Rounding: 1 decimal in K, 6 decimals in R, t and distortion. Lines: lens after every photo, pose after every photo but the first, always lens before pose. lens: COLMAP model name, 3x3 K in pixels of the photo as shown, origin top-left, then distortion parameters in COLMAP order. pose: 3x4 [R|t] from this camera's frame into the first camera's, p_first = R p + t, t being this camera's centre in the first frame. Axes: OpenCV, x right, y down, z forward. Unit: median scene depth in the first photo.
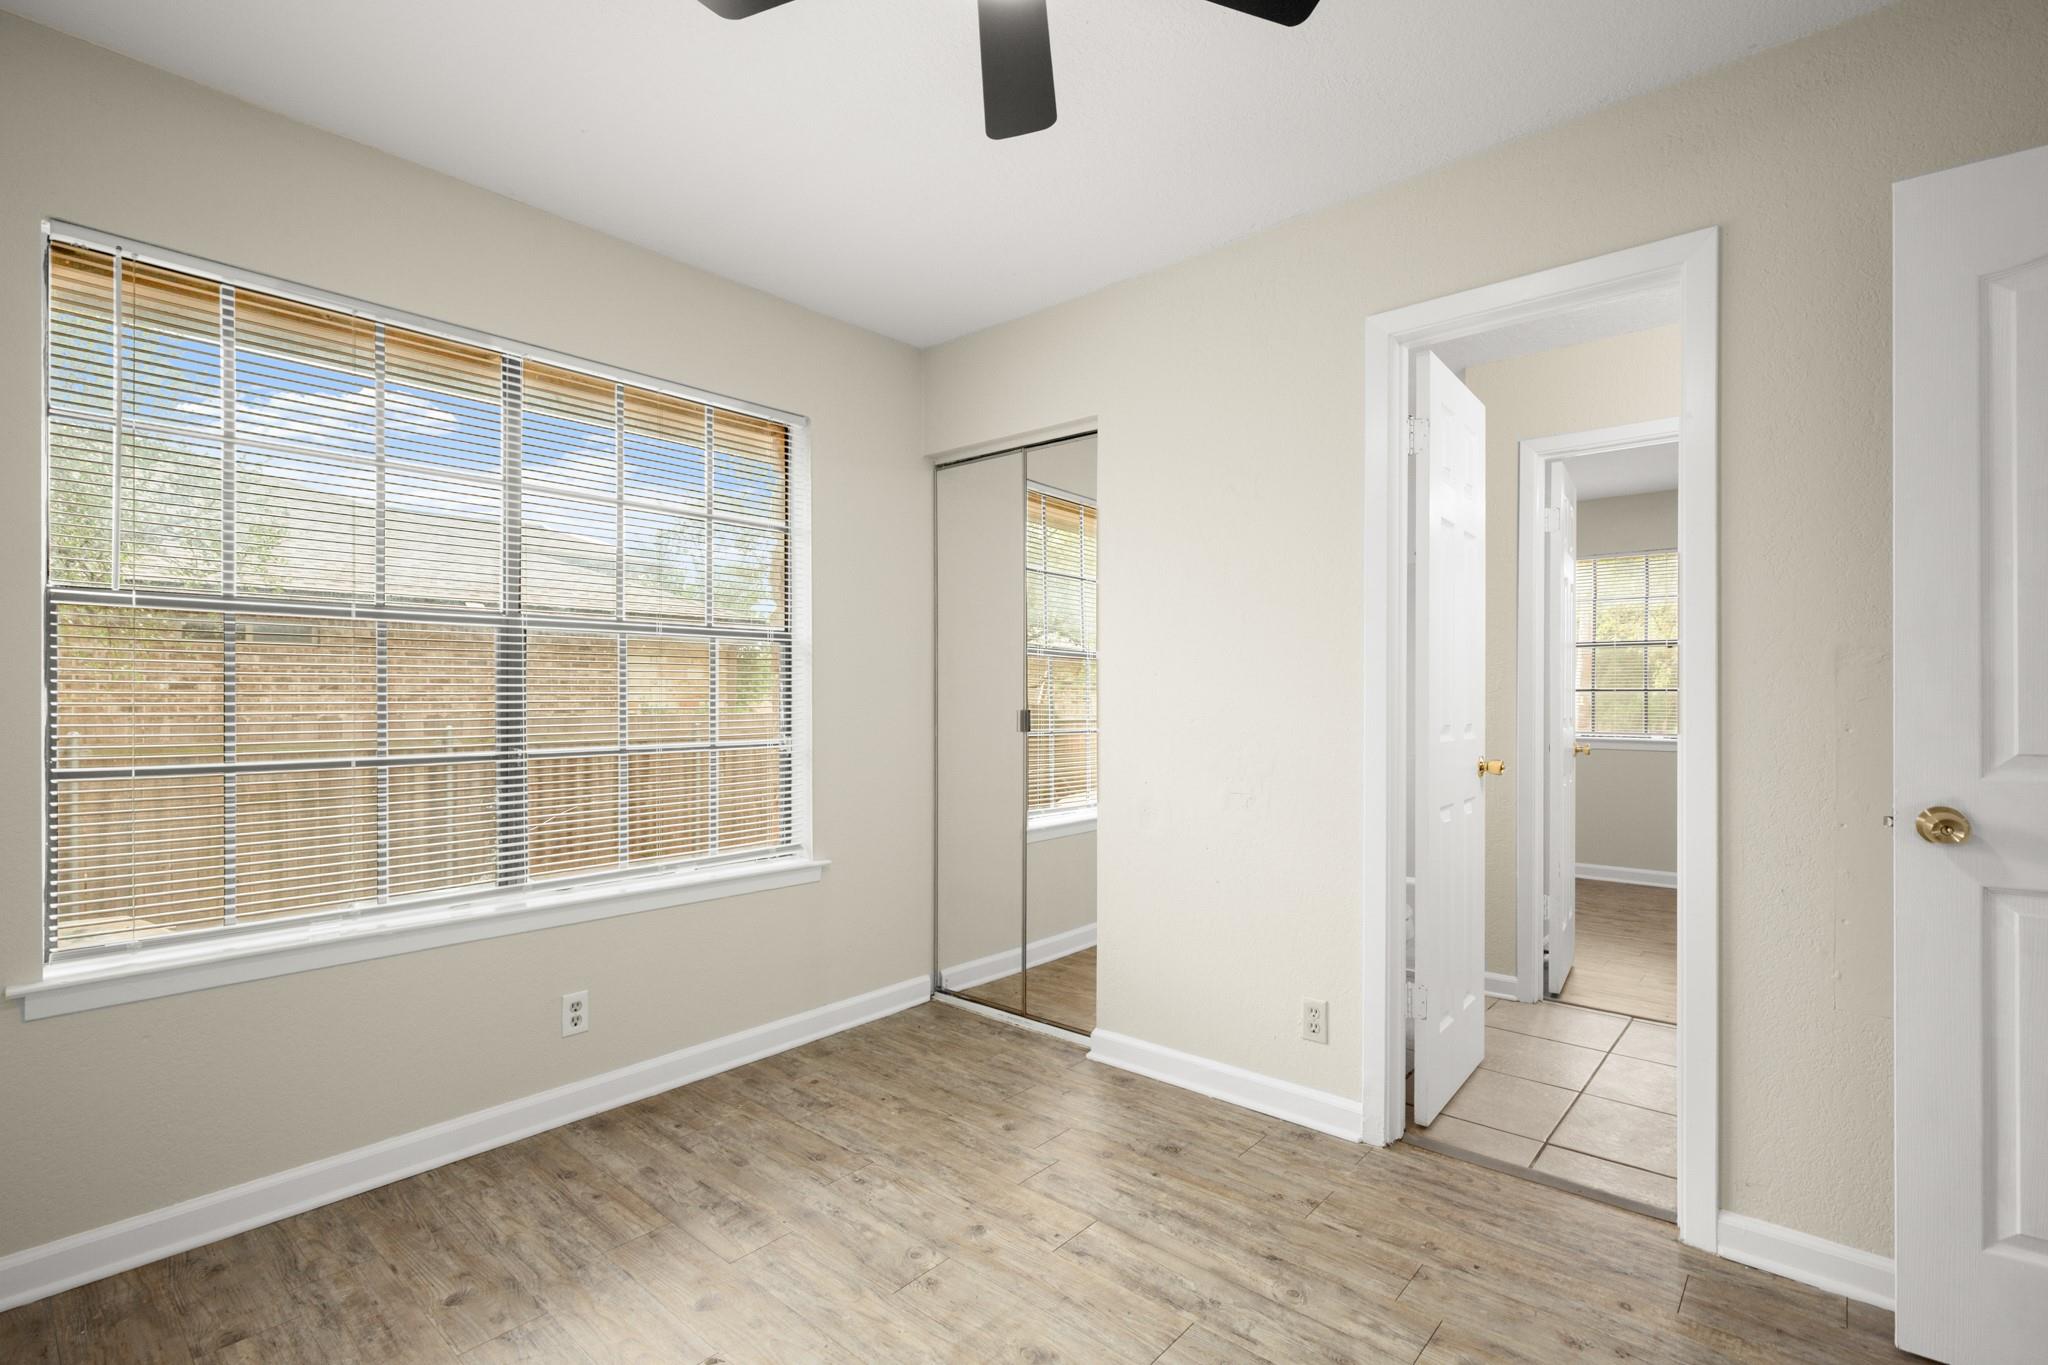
lens RADIAL K [[942.8, 0, 1043.2], [0, 942.8, 682.9], [0, 0, 1]] dist [0.002801, -0.000118]
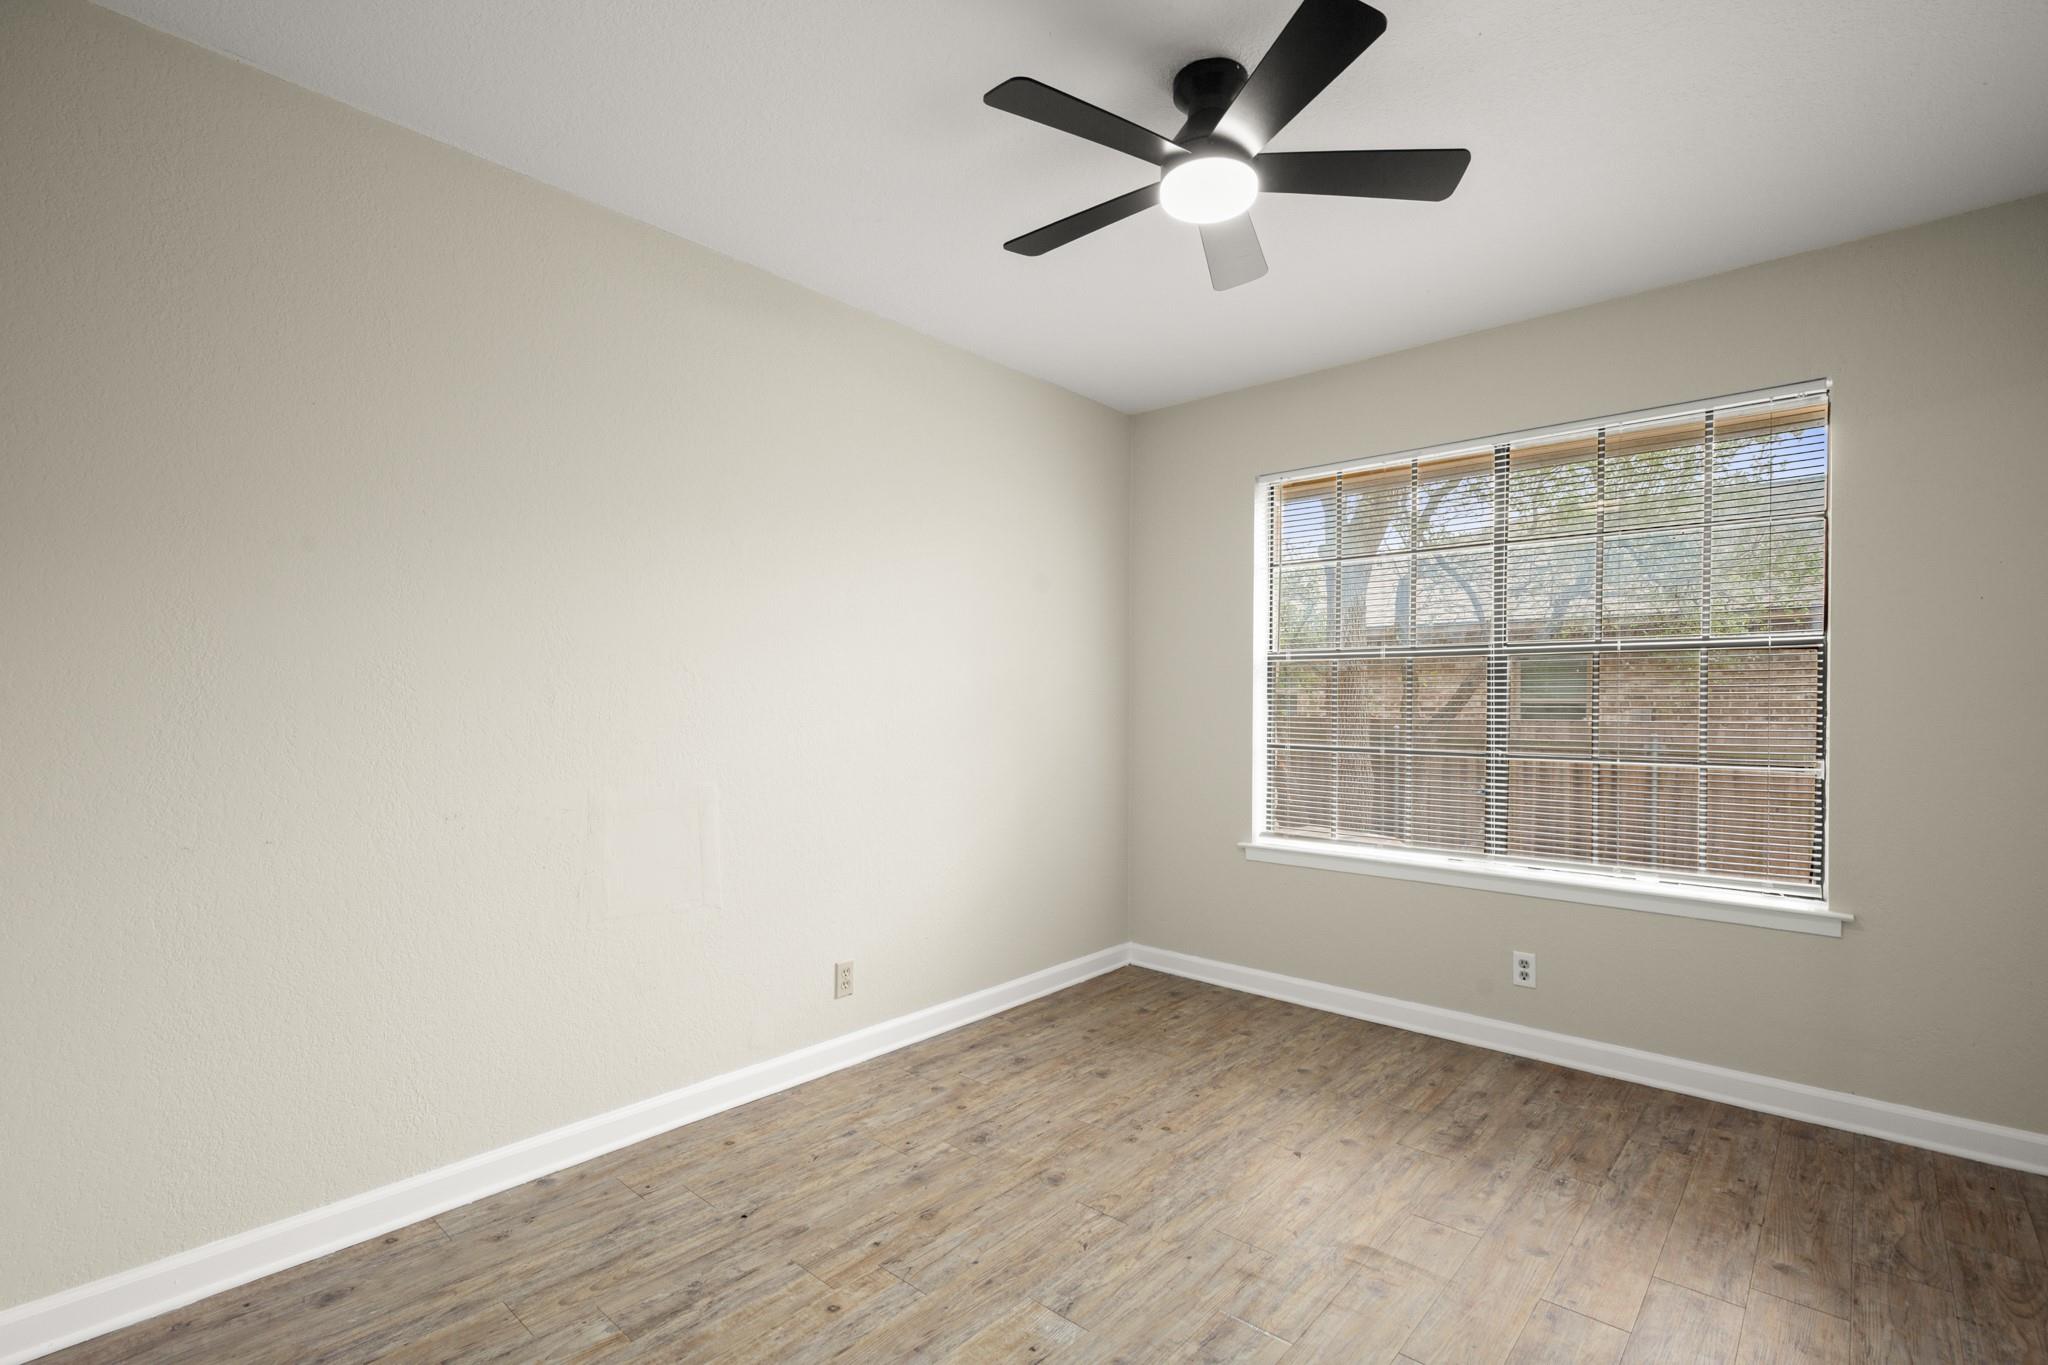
lens RADIAL K [[935.6, 0, 1037.4], [0, 935.6, 697.3], [0, 0, 1]] dist [0.004637, 0.000048]
pose [[-0.003219, -0.004611, -0.999984, 0.804250], [0.006798, 0.999966, -0.004633, 0.000067], [0.999972, -0.006812, -0.003188, 0.423410]]
